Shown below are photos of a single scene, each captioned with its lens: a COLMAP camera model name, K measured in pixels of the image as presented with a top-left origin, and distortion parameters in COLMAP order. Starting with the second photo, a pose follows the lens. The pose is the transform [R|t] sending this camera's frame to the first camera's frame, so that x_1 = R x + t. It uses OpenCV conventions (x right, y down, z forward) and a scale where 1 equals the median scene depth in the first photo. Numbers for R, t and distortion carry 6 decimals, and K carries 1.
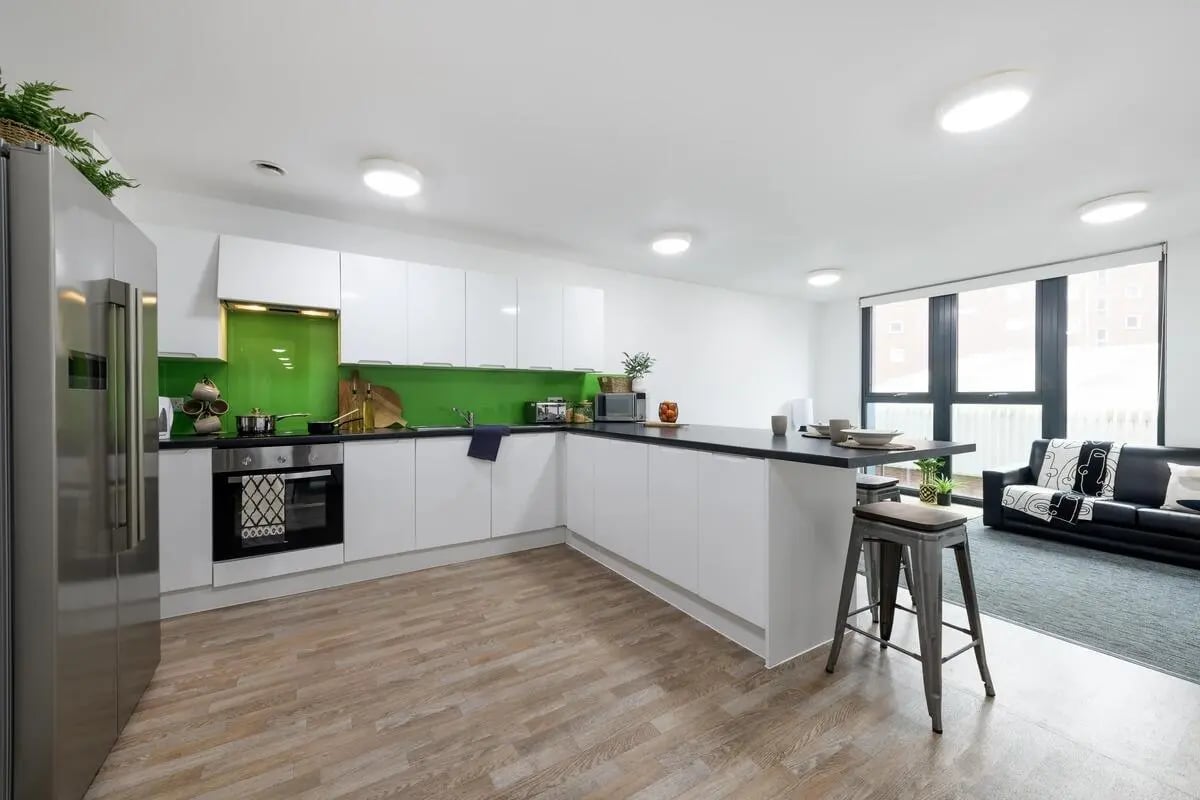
lens RADIAL K [[457.3, 0, 595.6], [0, 457.3, 402.5], [0, 0, 1]] dist [-0.004201, -0.001029]
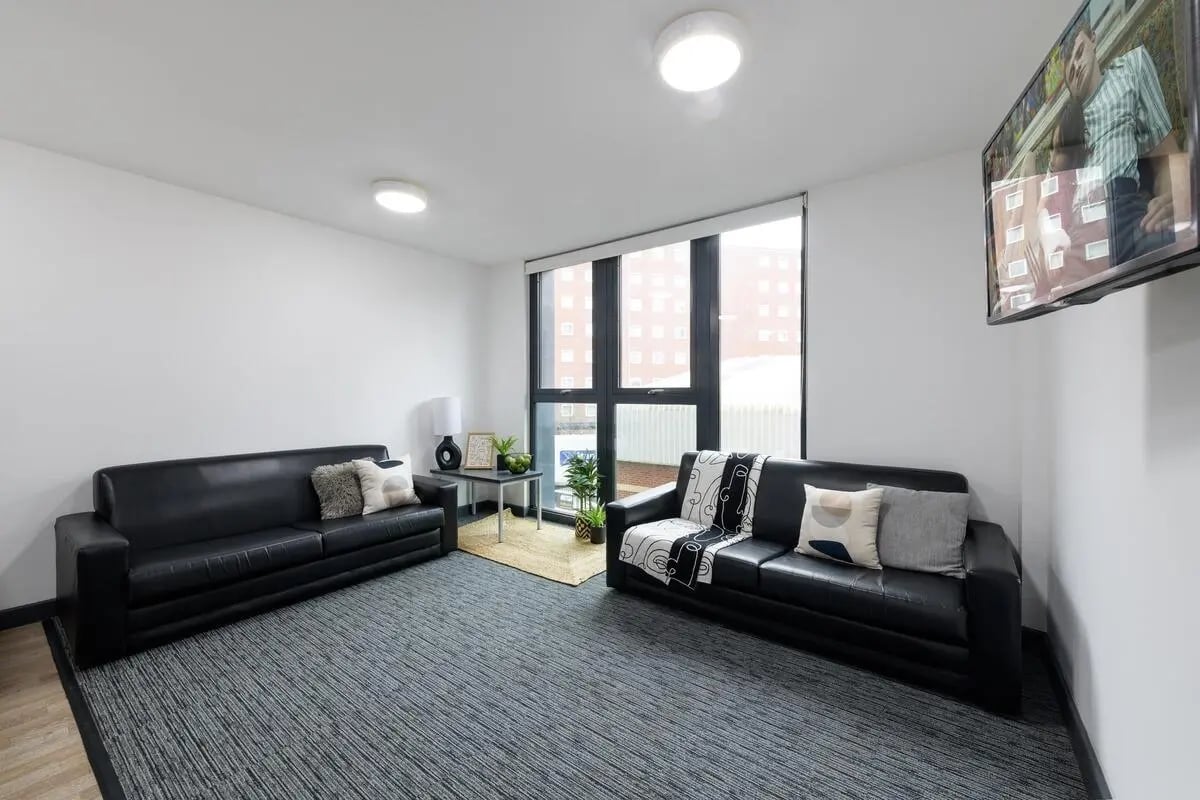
lens RADIAL K [[457.3, 0, 604.8], [0, 457.3, 398.4], [0, 0, 1]] dist [-0.004201, -0.001029]
pose [[0.923047, 0.003836, 0.384669, 0.608677], [-0.000271, 0.999957, -0.009321, 0.001220], [-0.384688, 0.008499, 0.923008, 0.394649]]
